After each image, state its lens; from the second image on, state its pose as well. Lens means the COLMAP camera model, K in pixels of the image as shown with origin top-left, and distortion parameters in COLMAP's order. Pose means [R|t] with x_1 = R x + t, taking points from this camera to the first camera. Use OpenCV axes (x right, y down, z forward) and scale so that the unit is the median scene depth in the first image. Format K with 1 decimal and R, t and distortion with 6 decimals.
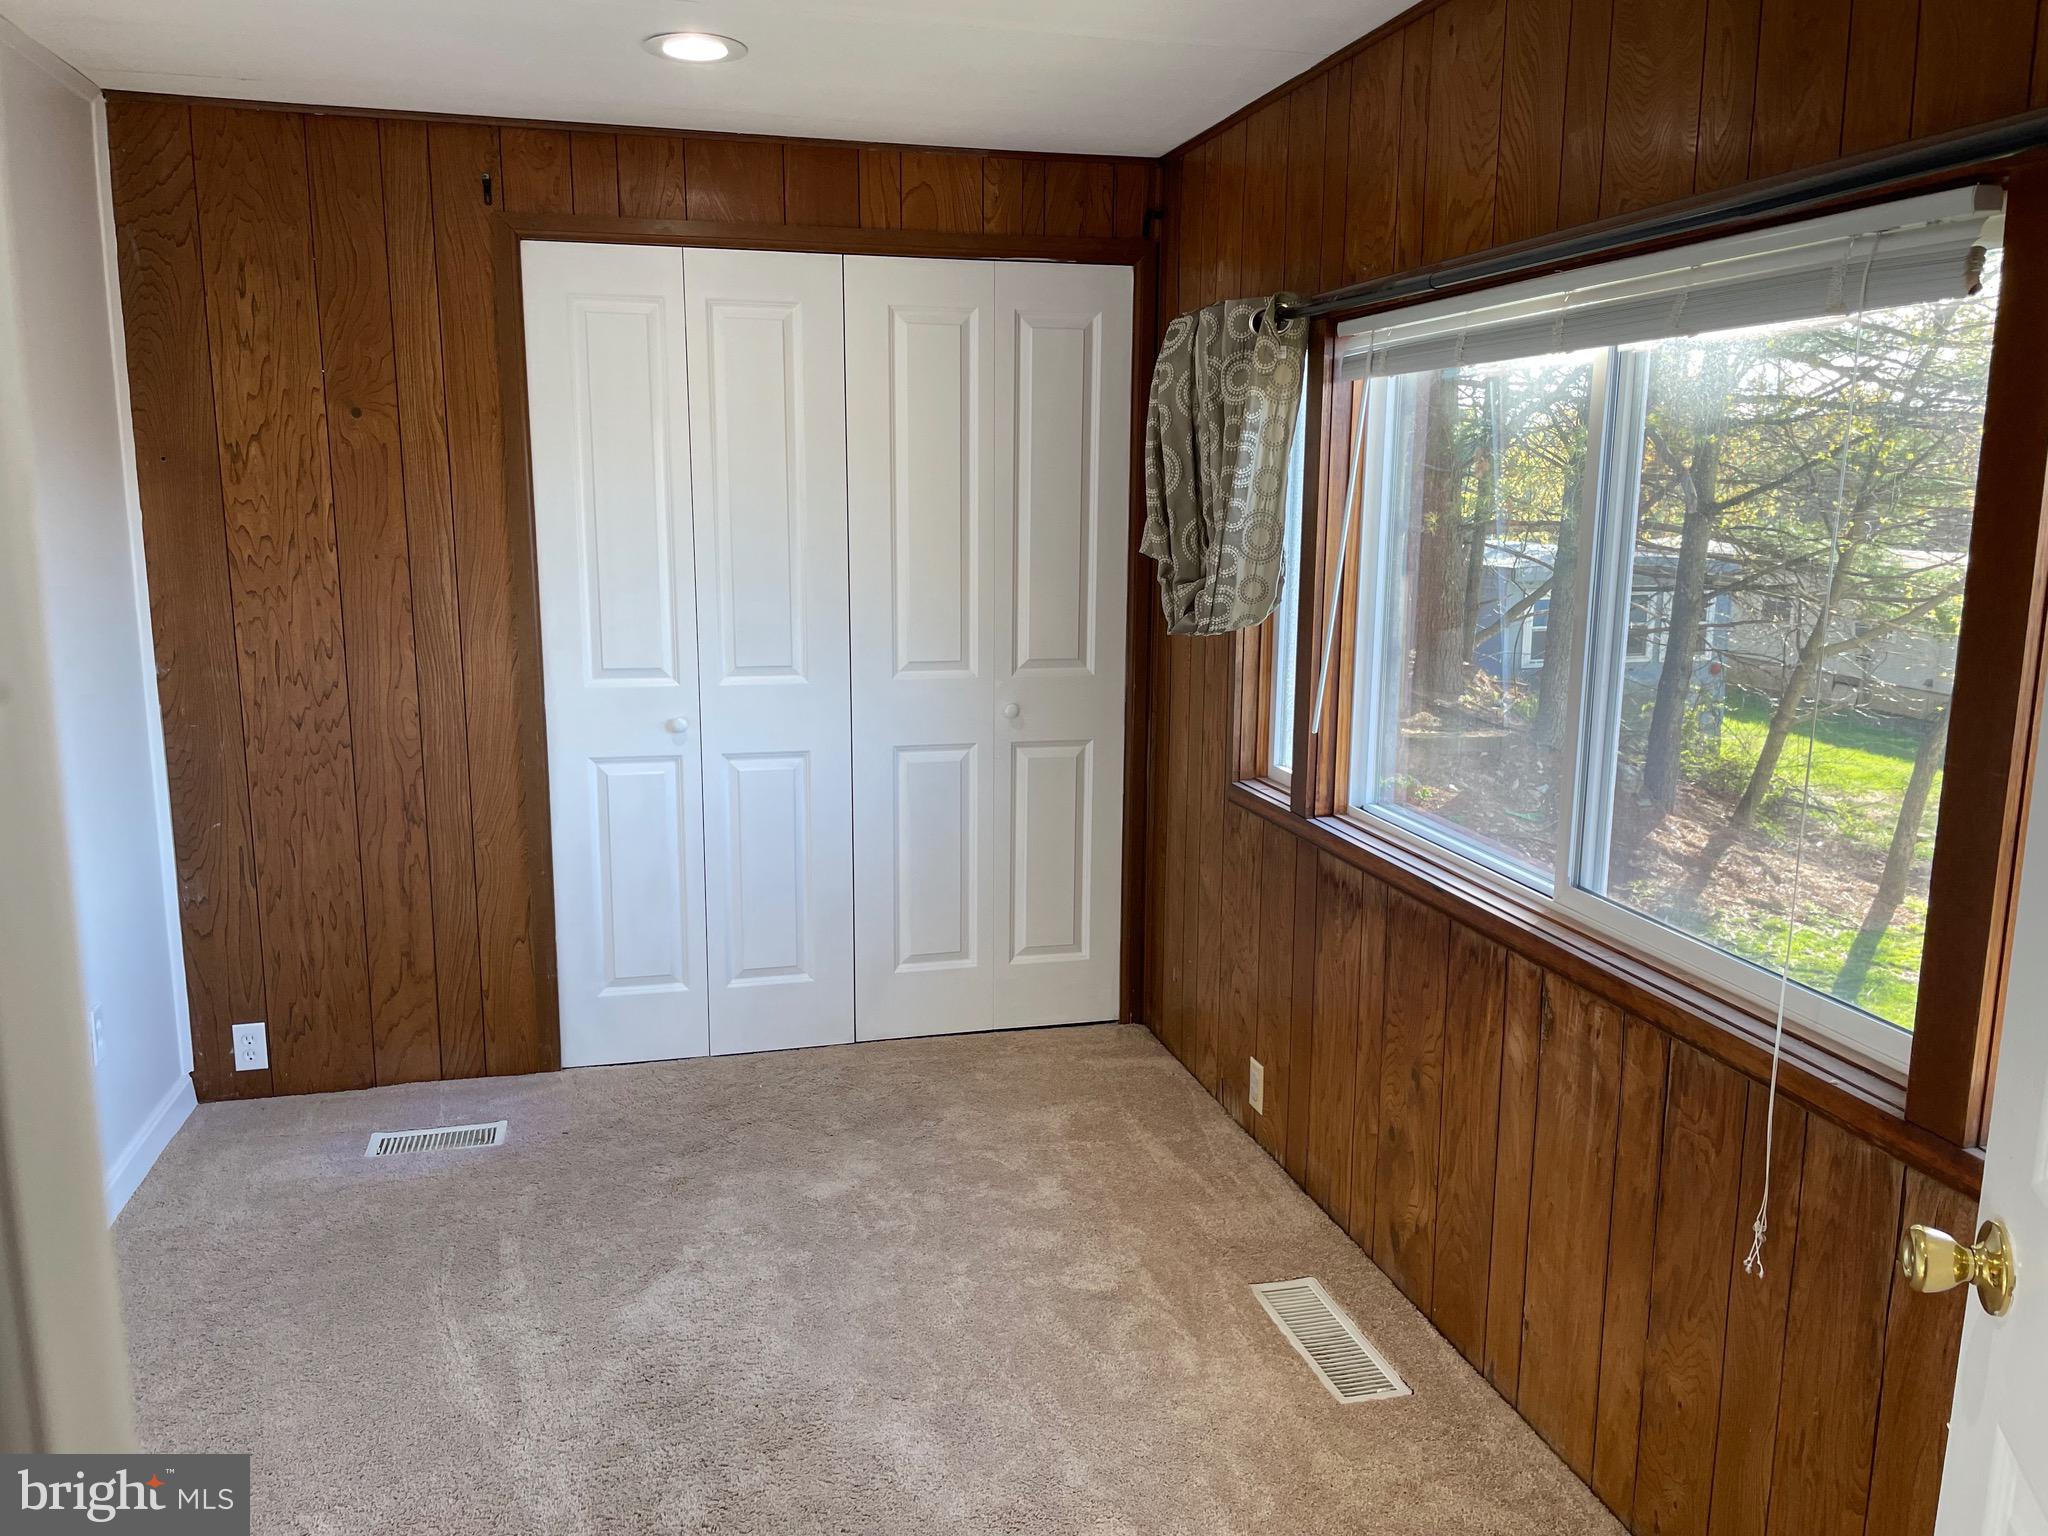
lens RADIAL K [[1546.9, 0, 1021.4], [0, 1546.9, 759.1], [0, 0, 1]] dist [0.085937, -0.118452]
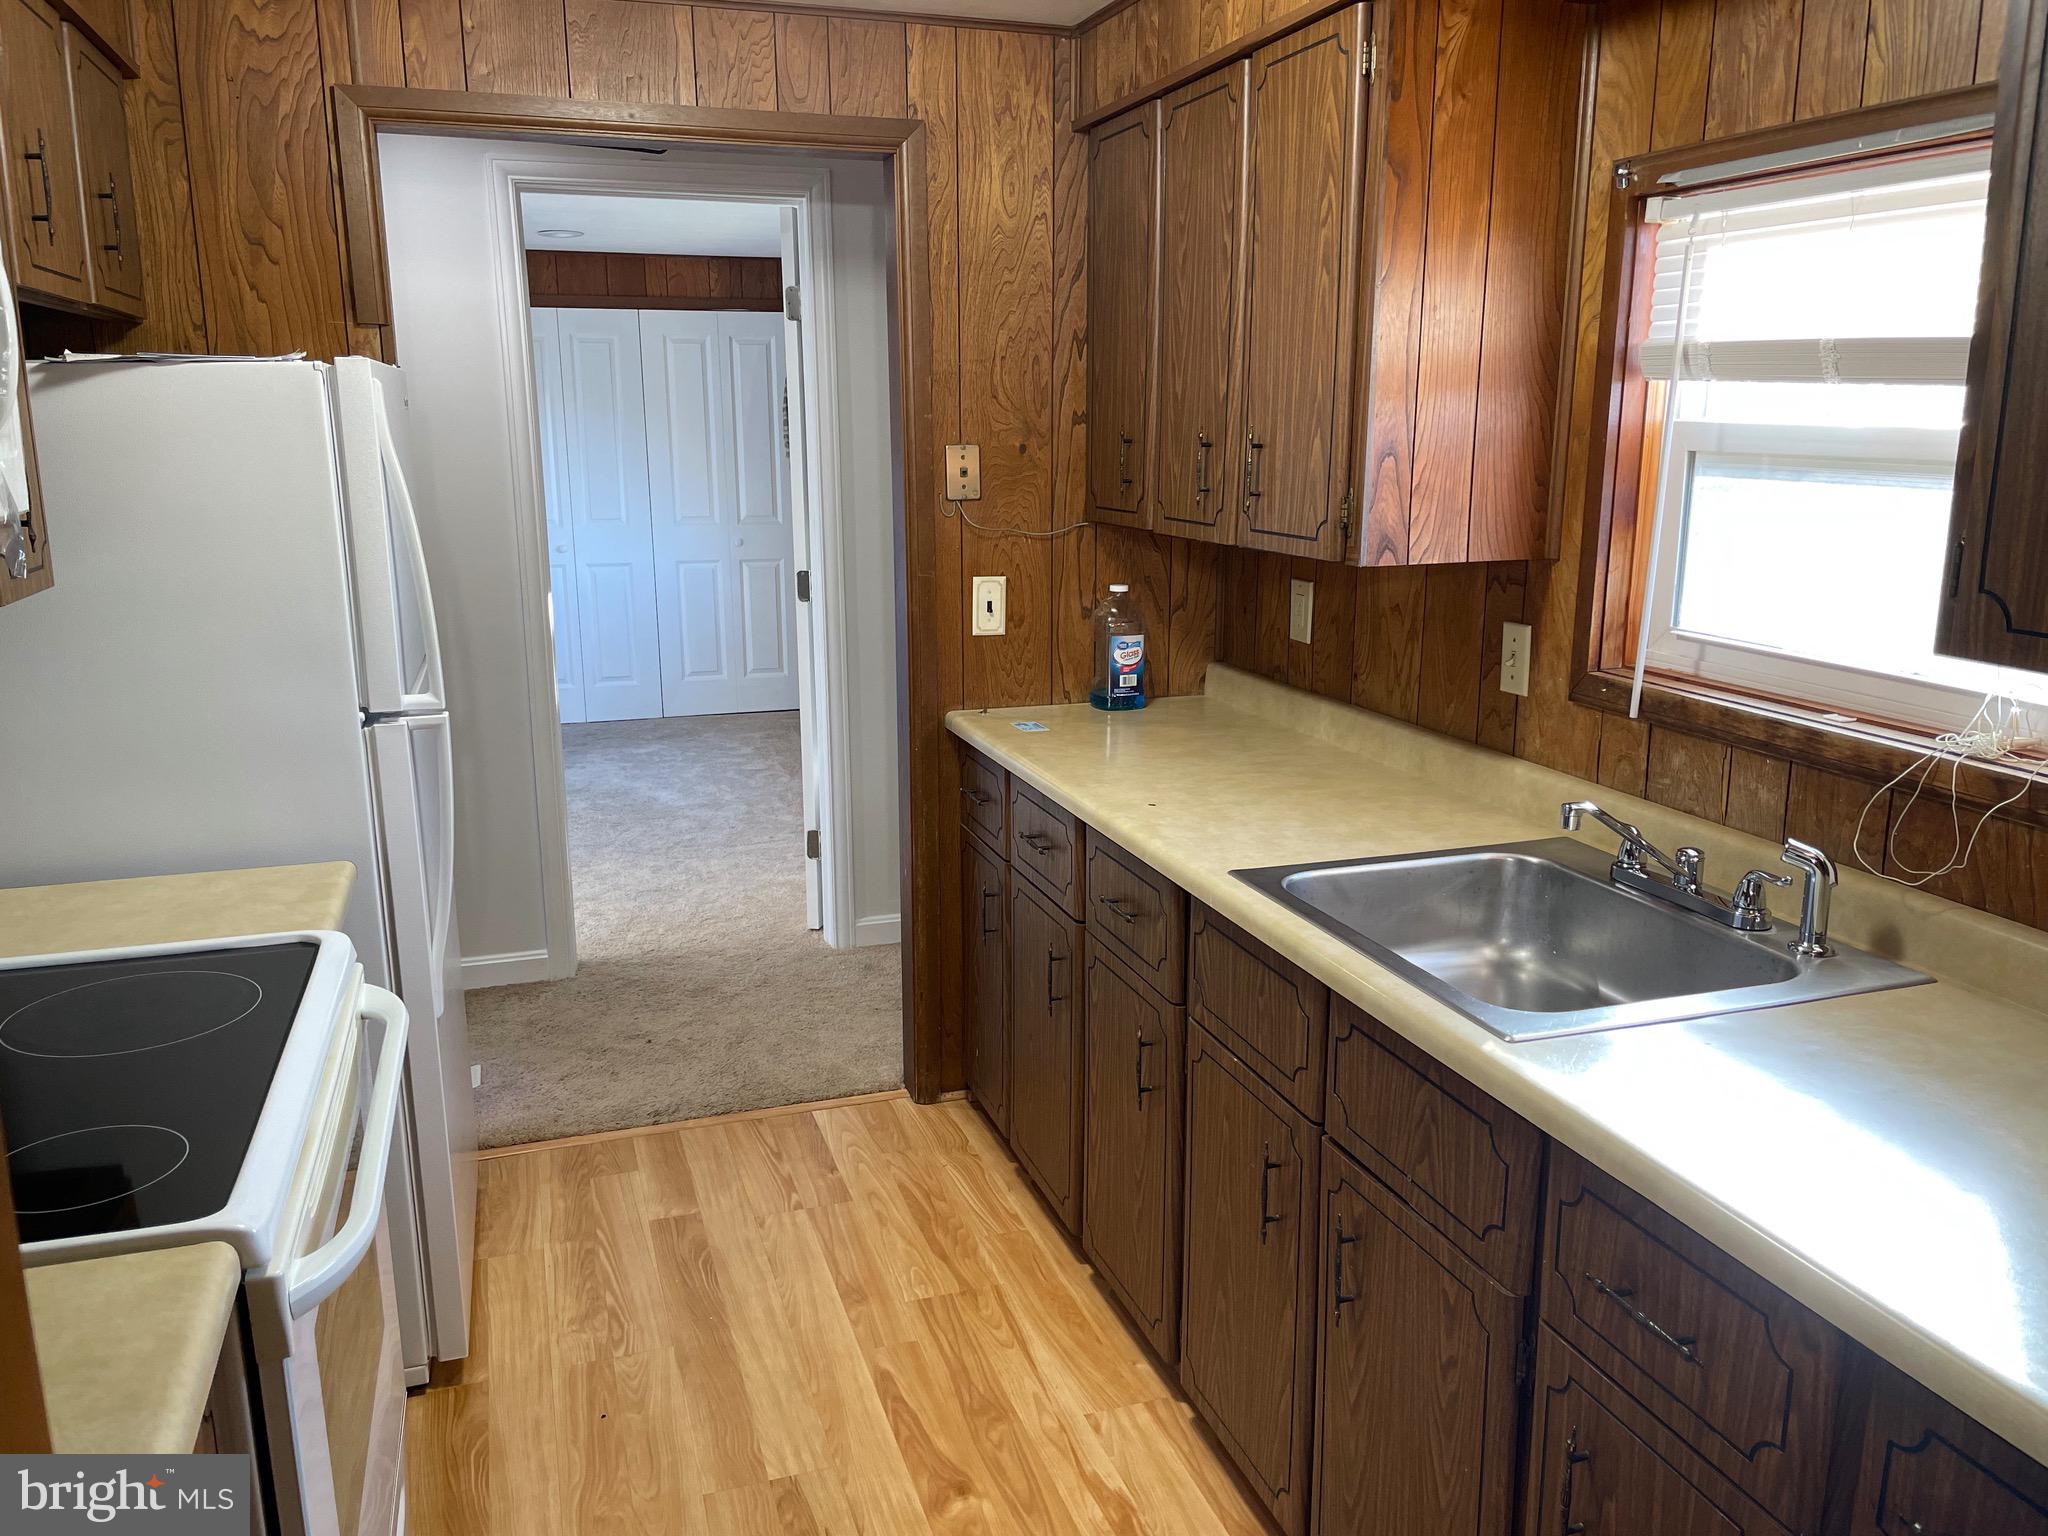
lens RADIAL K [[1546.9, 0, 1021.4], [0, 1546.9, 759.1], [0, 0, 1]] dist [0.085937, -0.118452]
pose [[0.997241, -0.028625, 0.068484, 0.212283], [0.026030, 0.998920, 0.038487, 0.178273], [-0.069512, -0.036598, 0.996910, -1.002234]]
